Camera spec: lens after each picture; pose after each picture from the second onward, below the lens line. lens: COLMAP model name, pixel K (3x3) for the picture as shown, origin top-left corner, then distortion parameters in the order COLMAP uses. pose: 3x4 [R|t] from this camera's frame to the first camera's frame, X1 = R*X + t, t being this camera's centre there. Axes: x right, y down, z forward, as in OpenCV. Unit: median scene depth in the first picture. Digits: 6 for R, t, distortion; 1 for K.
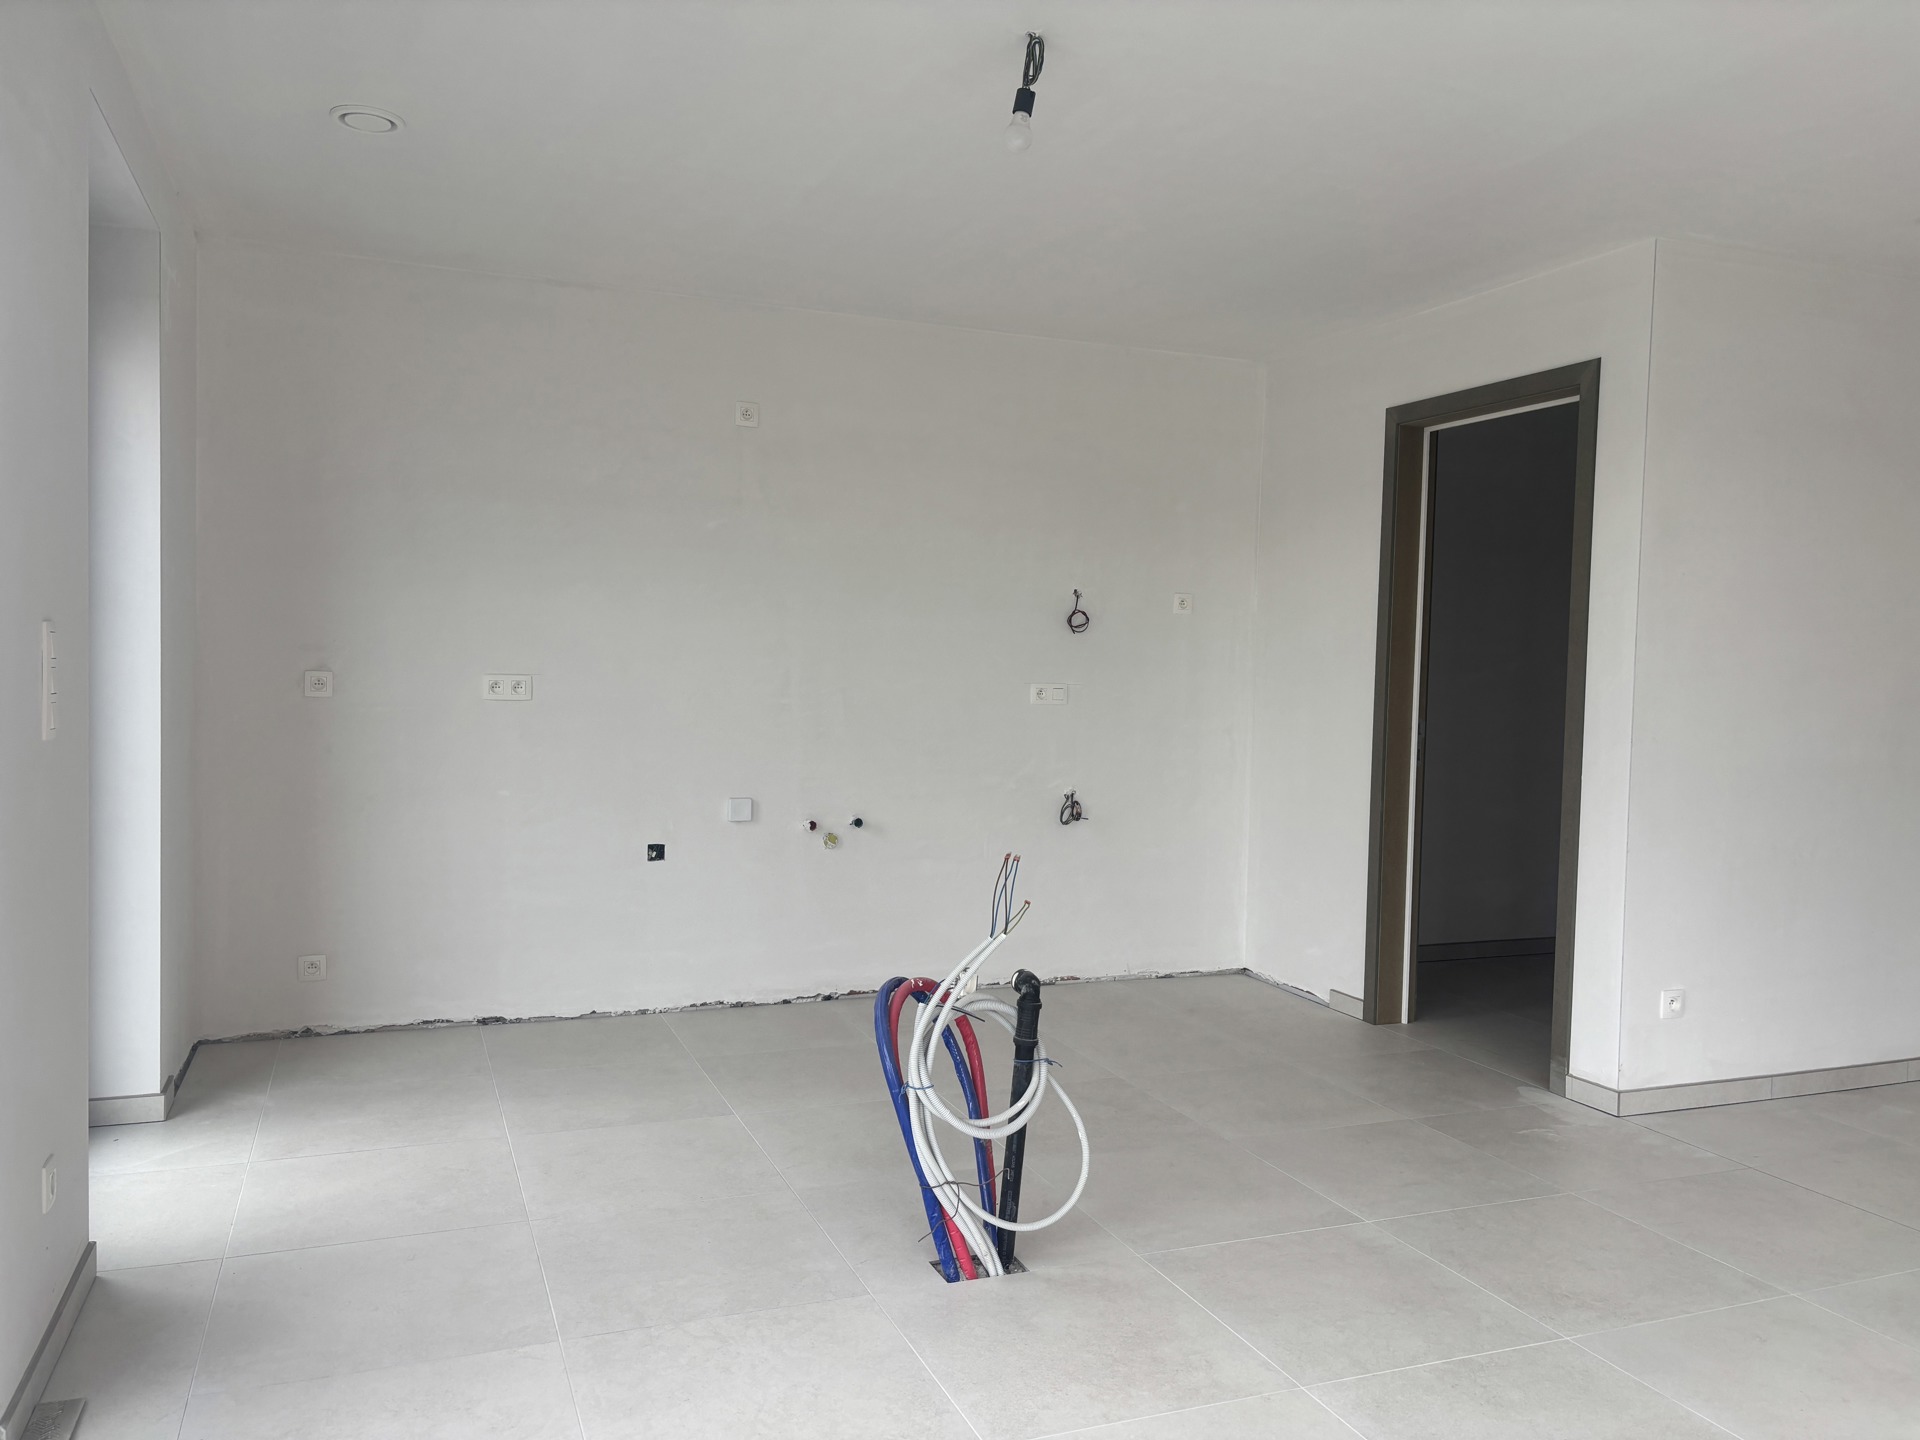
lens RADIAL K [[1454.1, 0, 965.7], [0, 1454.1, 705.2], [0, 0, 1]] dist [0.058644, -0.042690]
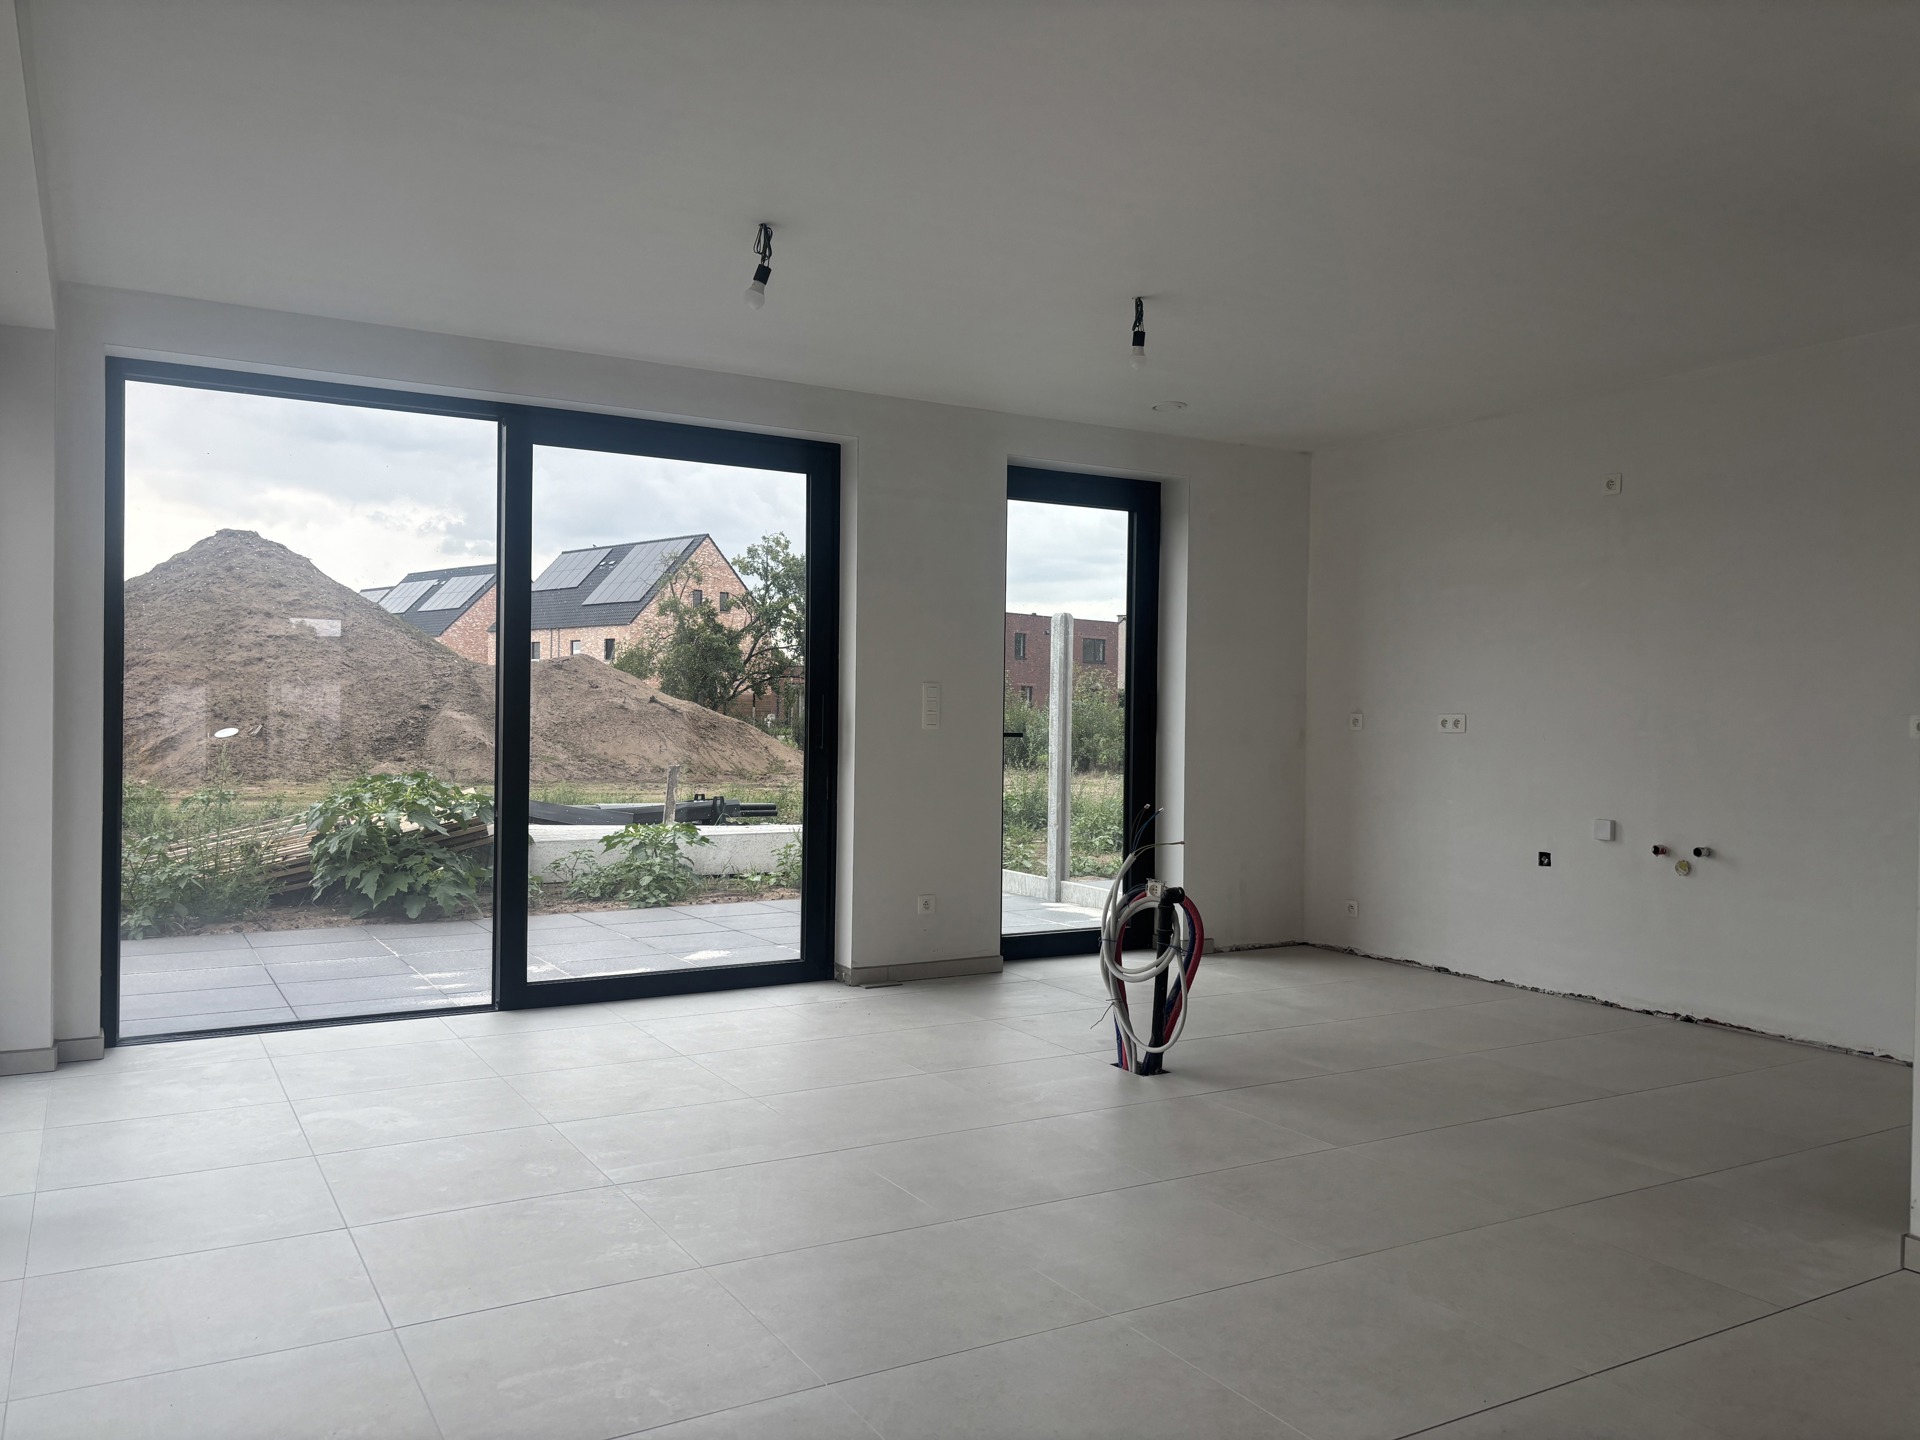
lens RADIAL K [[1454.1, 0, 925.0], [0, 1454.1, 732.2], [0, 0, 1]] dist [0.058644, -0.042690]
pose [[0.136526, -0.011672, -0.990568, 0.939844], [-0.040009, 0.999050, -0.017287, 0.037636], [0.989828, 0.041992, 0.135930, 0.326177]]
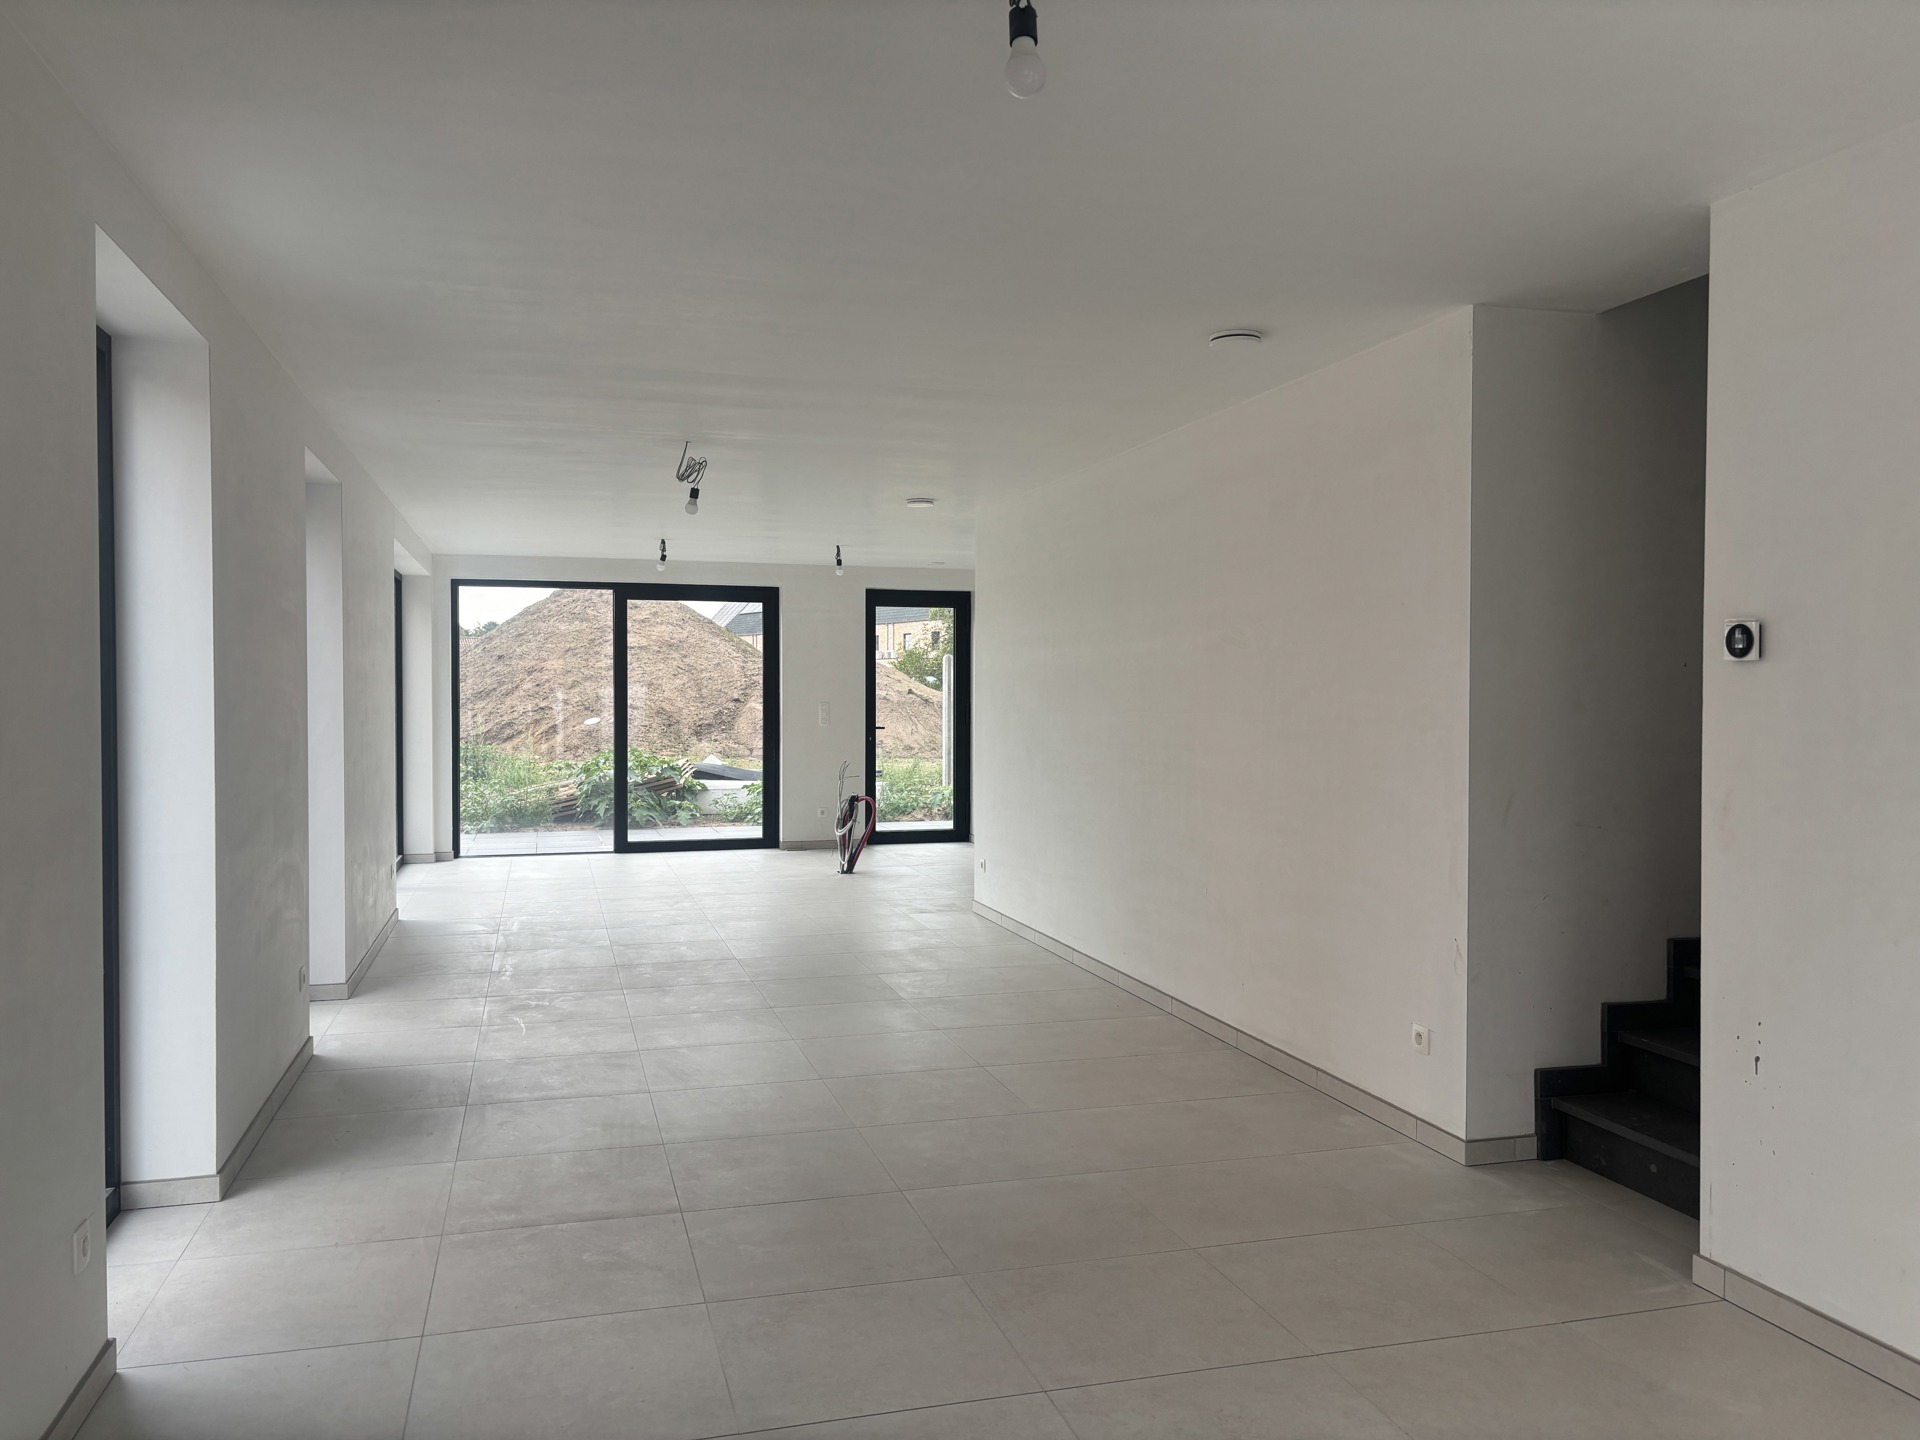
lens RADIAL K [[1454.1, 0, 956.9], [0, 1454.1, 733.1], [0, 0, 1]] dist [0.058644, -0.042690]
pose [[-0.095822, 0.002995, -0.995394, 2.212159], [-0.034573, 0.999382, 0.006335, 0.001985], [0.994798, 0.035021, -0.095660, 0.977260]]
